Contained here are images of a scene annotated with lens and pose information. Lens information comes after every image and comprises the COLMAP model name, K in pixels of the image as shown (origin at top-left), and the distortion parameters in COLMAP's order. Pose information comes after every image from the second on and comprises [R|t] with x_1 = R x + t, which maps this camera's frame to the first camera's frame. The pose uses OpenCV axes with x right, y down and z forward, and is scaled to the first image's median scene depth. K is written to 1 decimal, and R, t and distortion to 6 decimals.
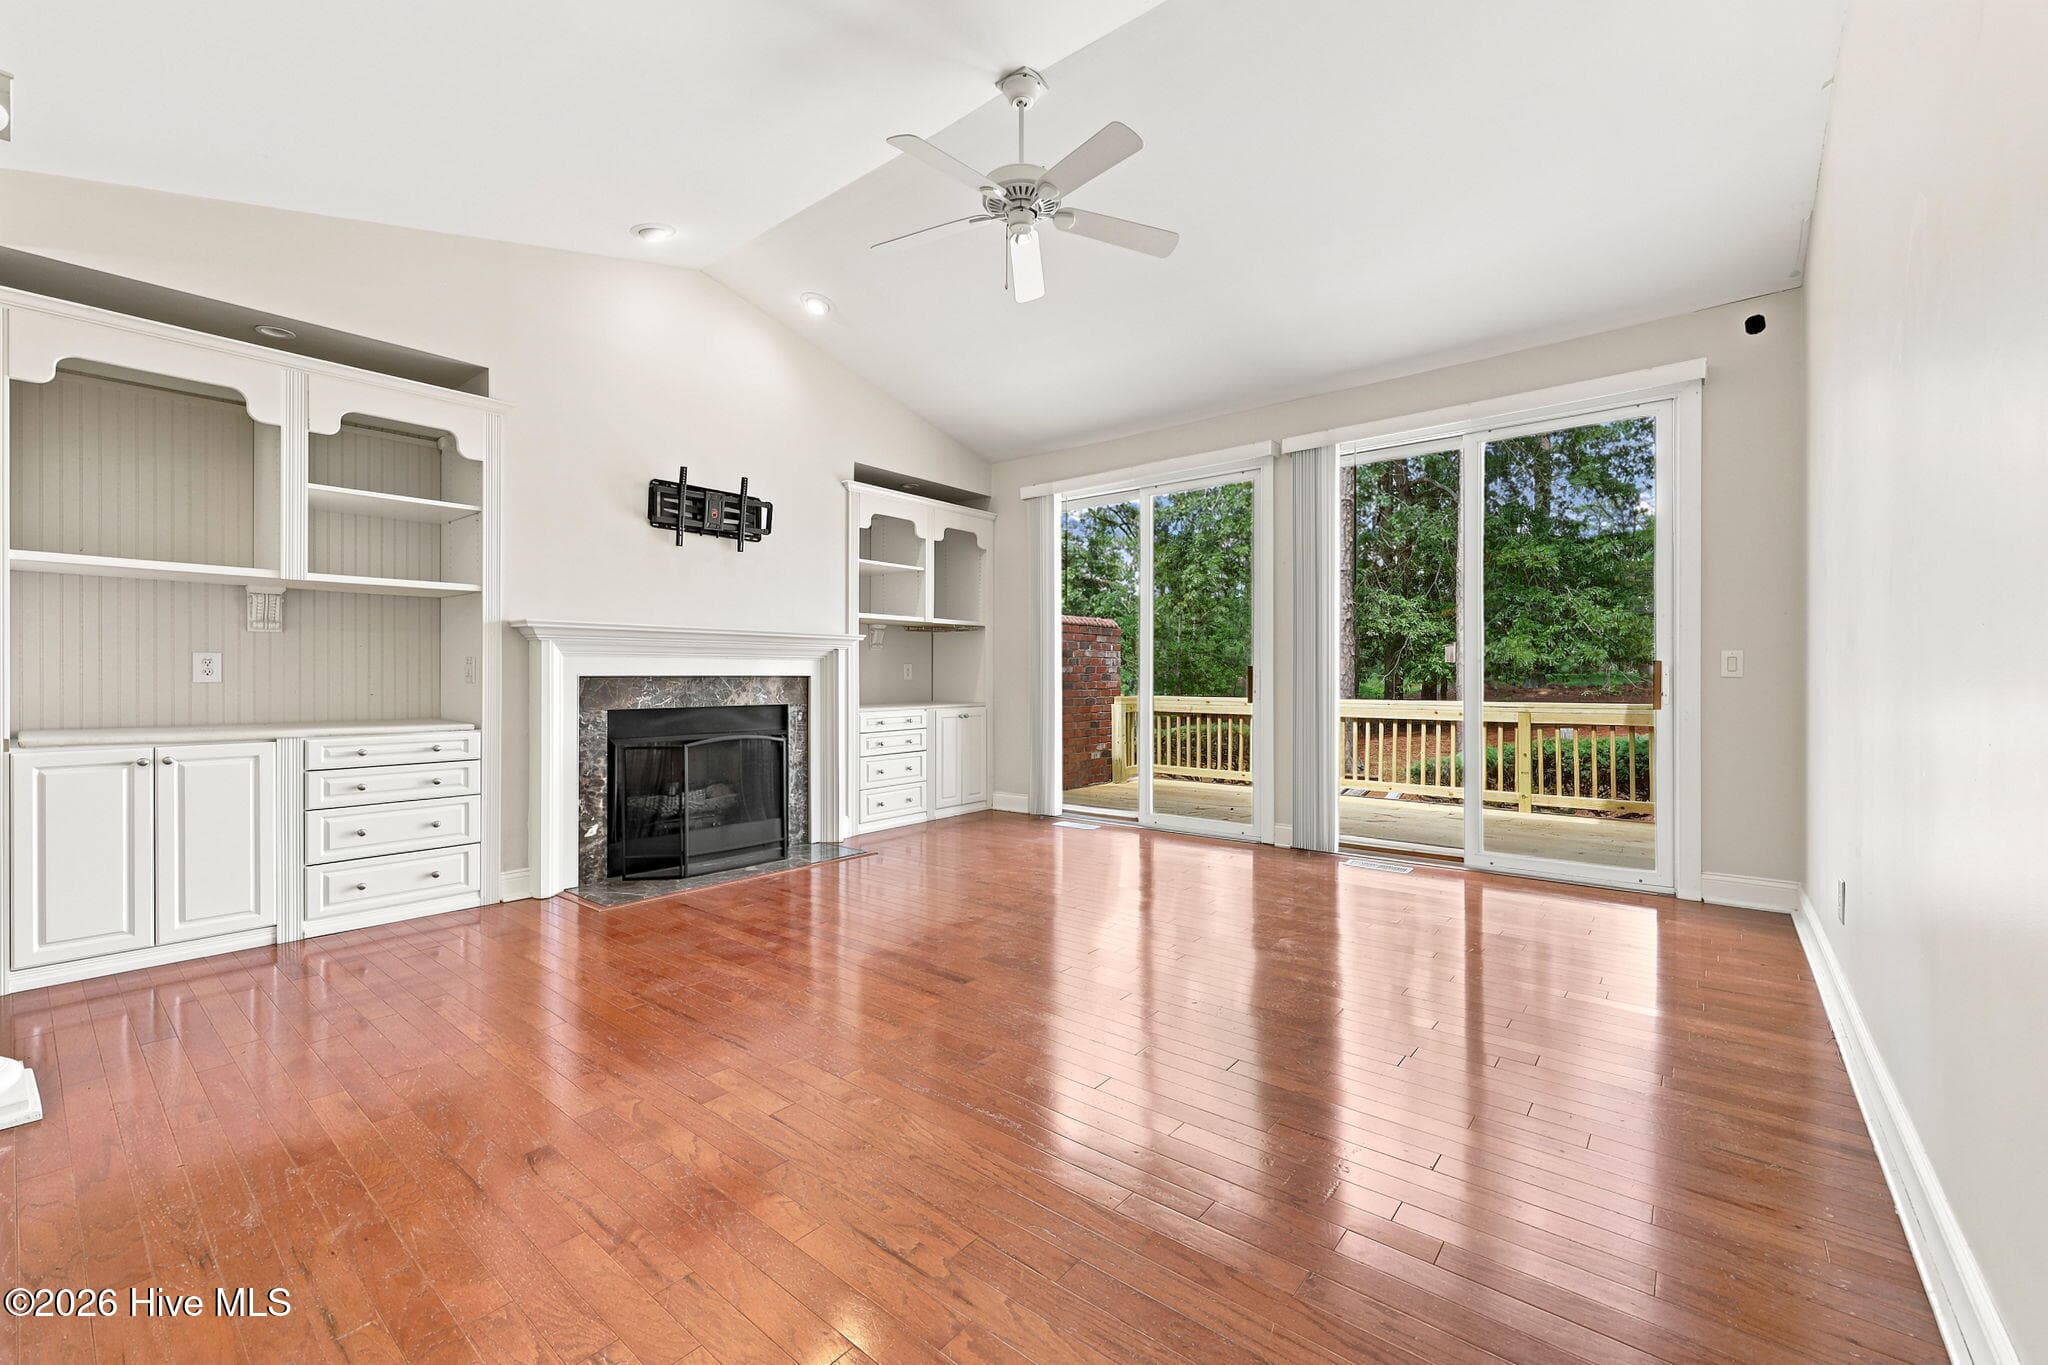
lens RADIAL K [[845.0, 0, 1031.3], [0, 845.0, 674.9], [0, 0, 1]] dist [-0.000110, 0.000481]
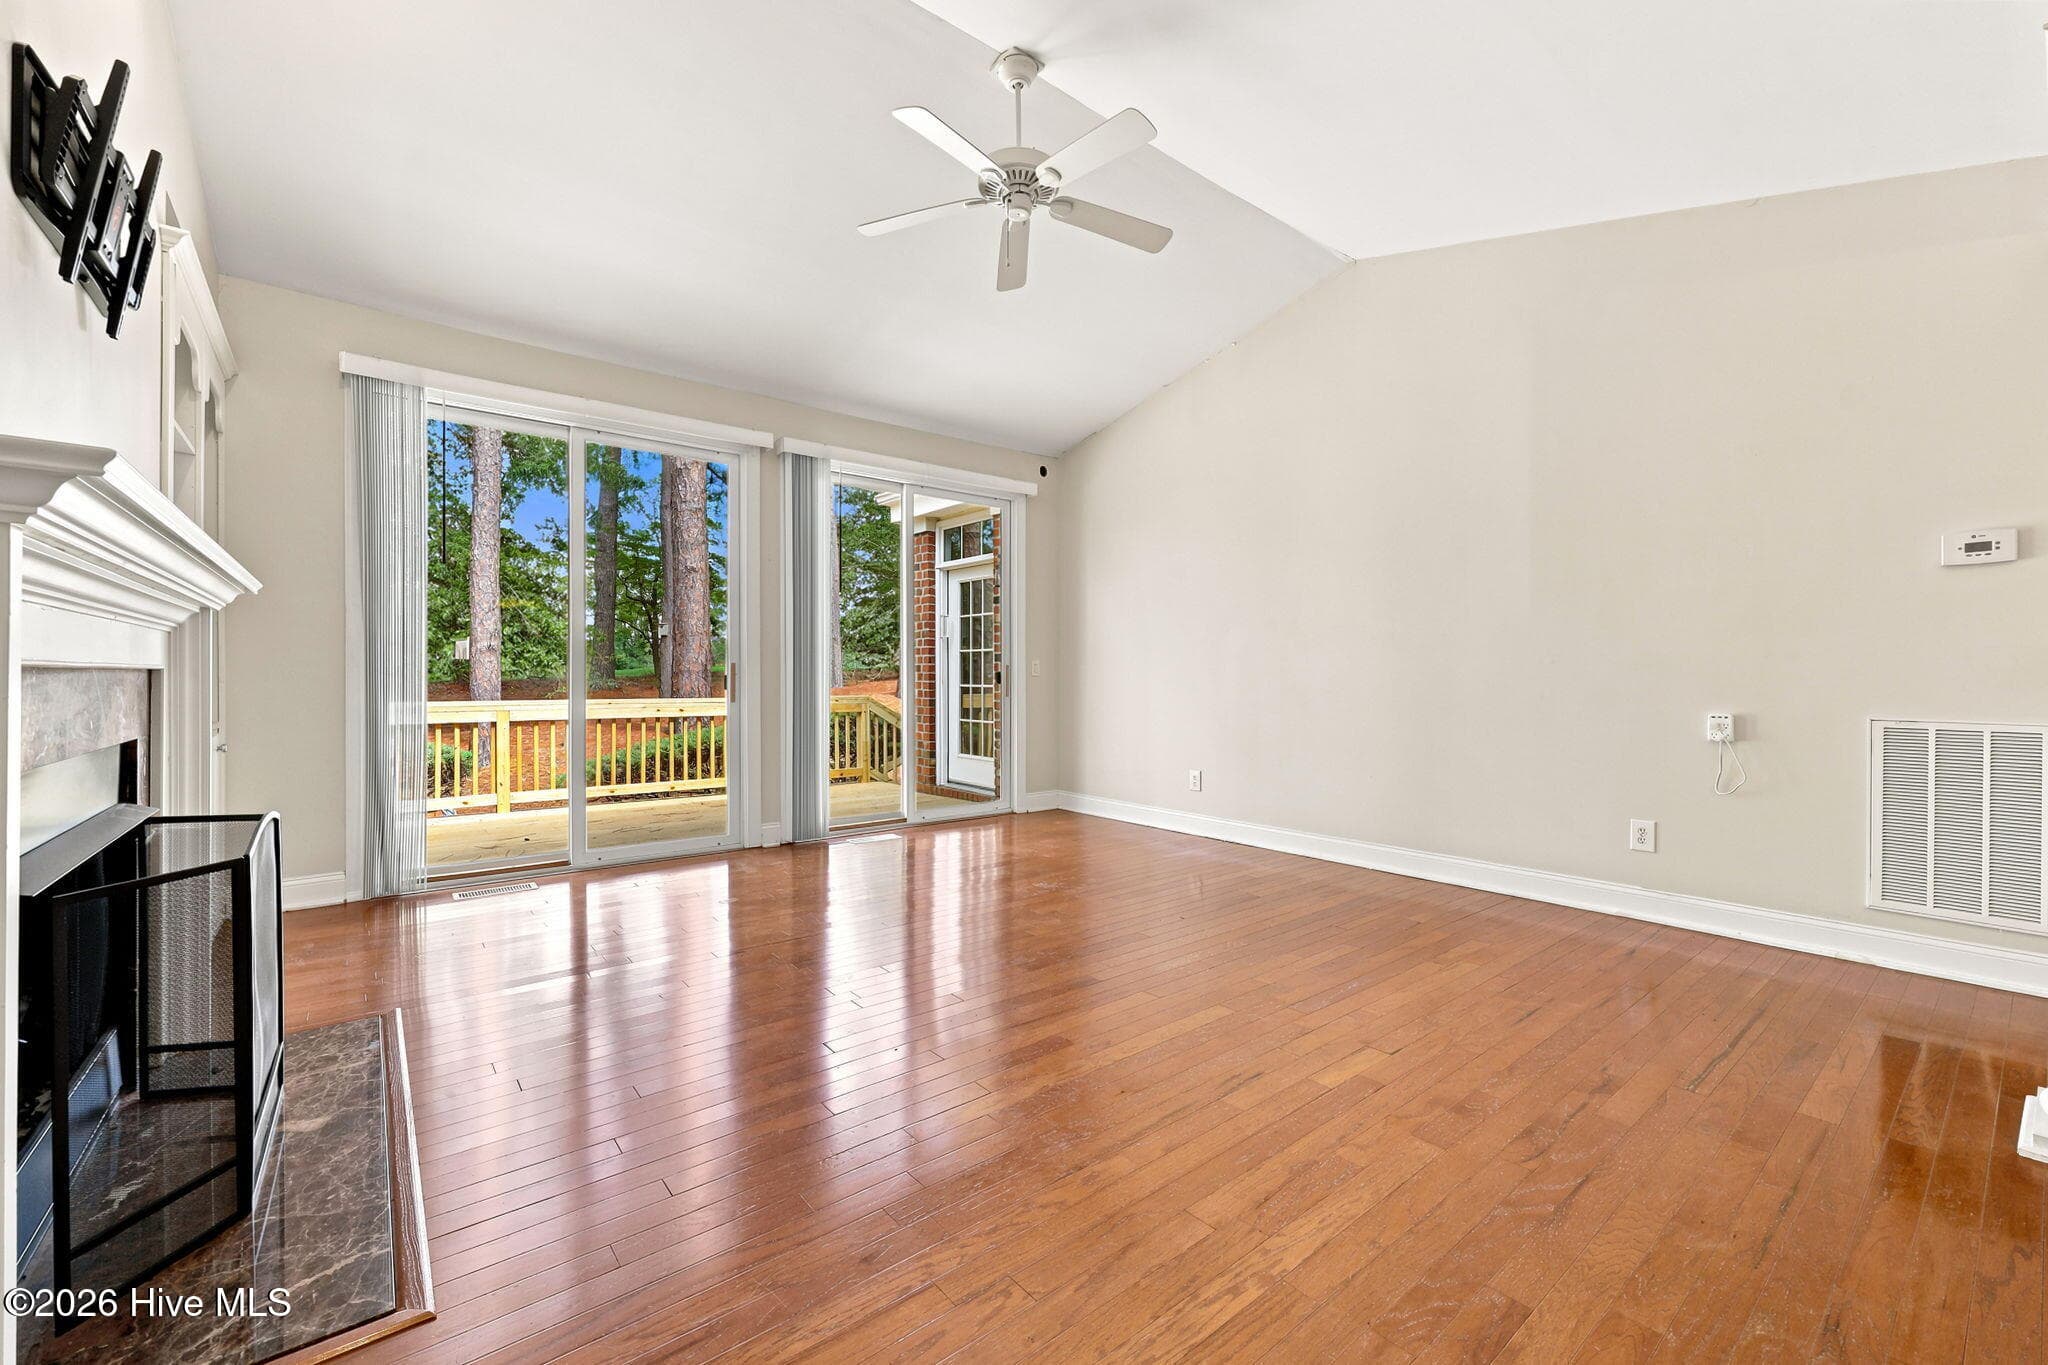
lens RADIAL K [[845.0, 0, 1031.3], [0, 845.0, 674.9], [0, 0, 1]] dist [-0.000110, 0.000481]
pose [[0.176962, -0.000001, 0.984218, -0.466742], [-0.003620, 0.999993, 0.000652, 0.000173], [-0.984211, -0.003679, 0.176961, 0.394936]]
